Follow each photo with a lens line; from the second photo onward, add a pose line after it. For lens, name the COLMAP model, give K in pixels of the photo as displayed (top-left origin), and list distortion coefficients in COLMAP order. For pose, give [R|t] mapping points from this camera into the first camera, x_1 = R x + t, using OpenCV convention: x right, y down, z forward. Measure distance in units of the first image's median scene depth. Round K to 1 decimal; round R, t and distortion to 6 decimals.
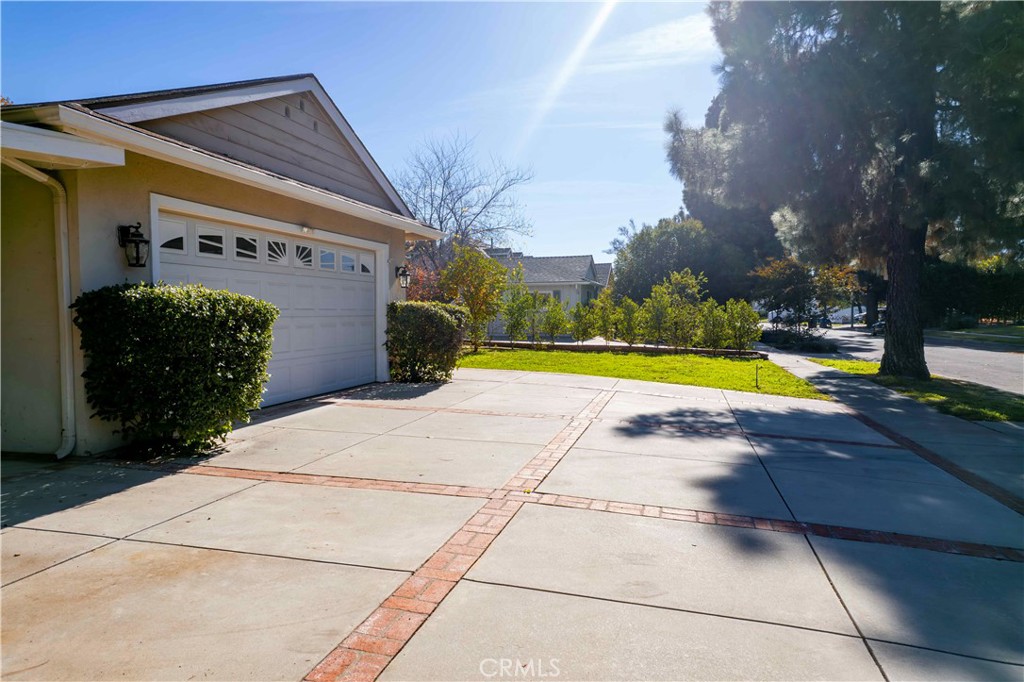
lens RADIAL K [[656.7, 0, 516.2], [0, 656.7, 341.5], [0, 0, 1]] dist [-0.079684, 0.069260]
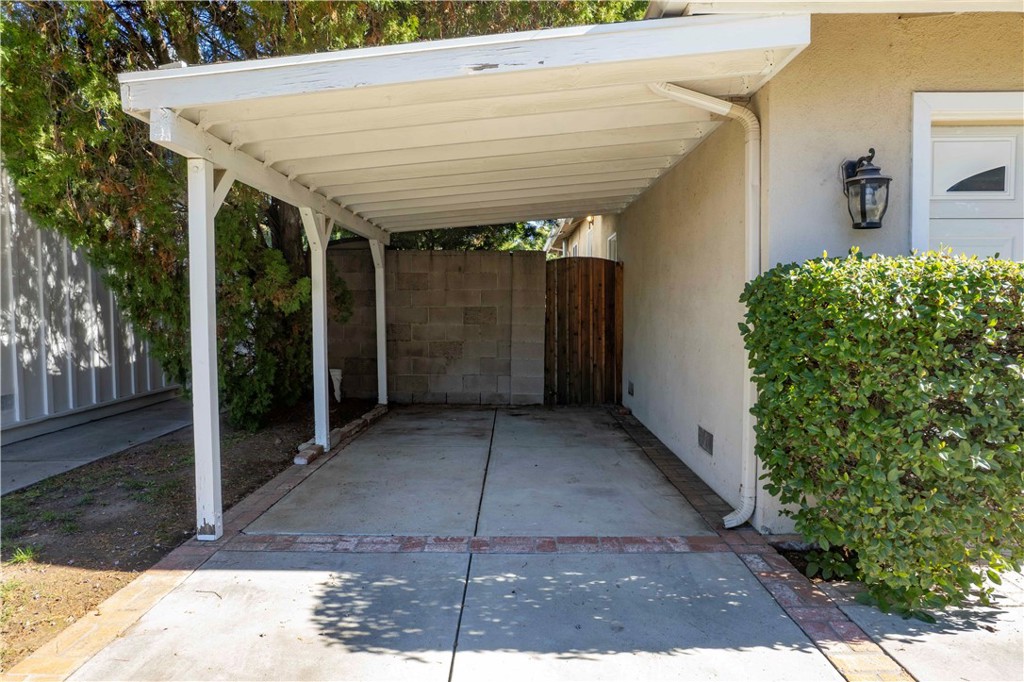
lens RADIAL K [[656.7, 0, 516.2], [0, 656.7, 341.5], [0, 0, 1]] dist [-0.079684, 0.069260]
pose [[0.239608, 0.051695, -0.969493, -0.082035], [-0.042211, 0.998192, 0.042793, -0.021109], [0.969952, 0.030669, 0.241356, 0.424979]]
